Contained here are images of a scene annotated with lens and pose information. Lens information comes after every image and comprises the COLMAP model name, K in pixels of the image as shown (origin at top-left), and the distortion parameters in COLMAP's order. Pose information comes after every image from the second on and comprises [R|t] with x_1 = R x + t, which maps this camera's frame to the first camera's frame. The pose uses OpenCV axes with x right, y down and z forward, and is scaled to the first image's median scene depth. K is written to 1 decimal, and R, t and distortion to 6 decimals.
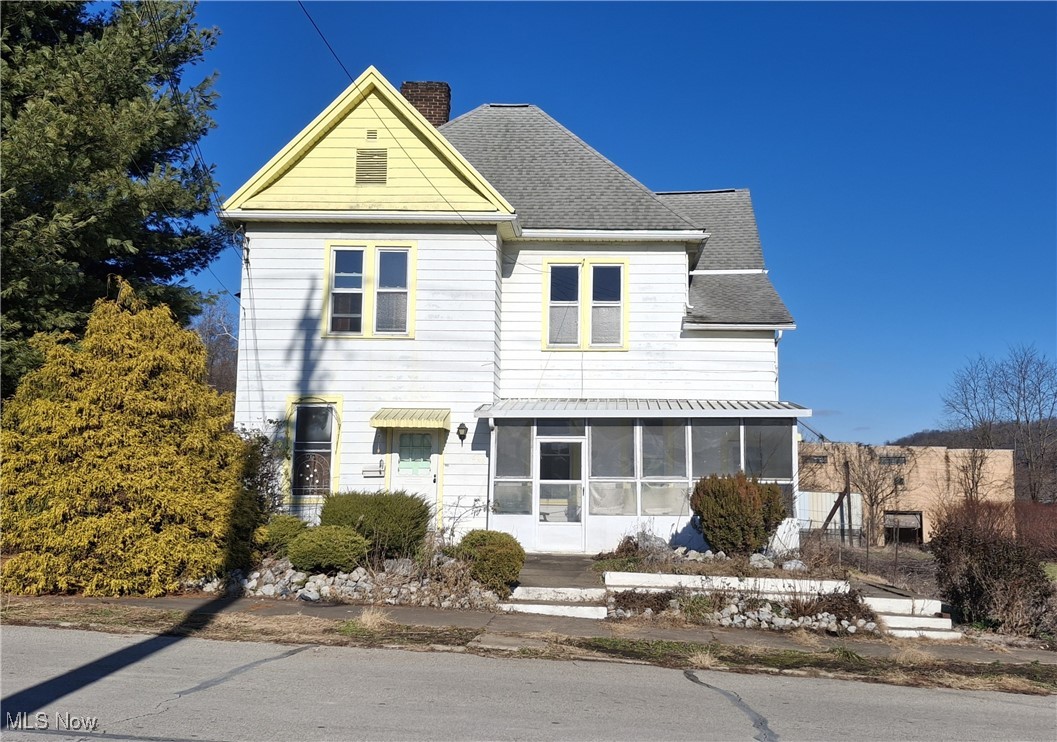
lens RADIAL K [[1123.4, 0, 528.4], [0, 1123.4, 371.9], [0, 0, 1]] dist [0.080629, 0.000000]
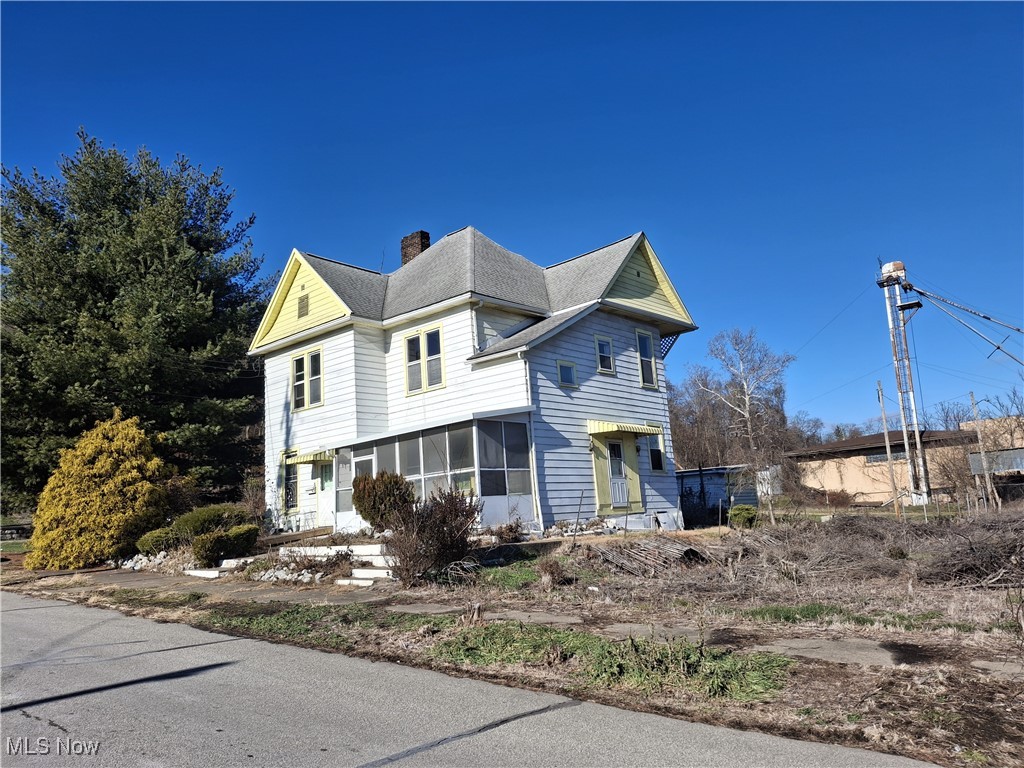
lens RADIAL K [[758.8, 0, 502.1], [0, 758.8, 379.7], [0, 0, 1]] dist [0.052521, -0.078420]
pose [[0.752002, -0.180220, -0.634046, 0.778813], [0.148880, 0.983480, -0.102966, 0.084081], [0.642128, -0.016967, 0.766410, 0.328458]]
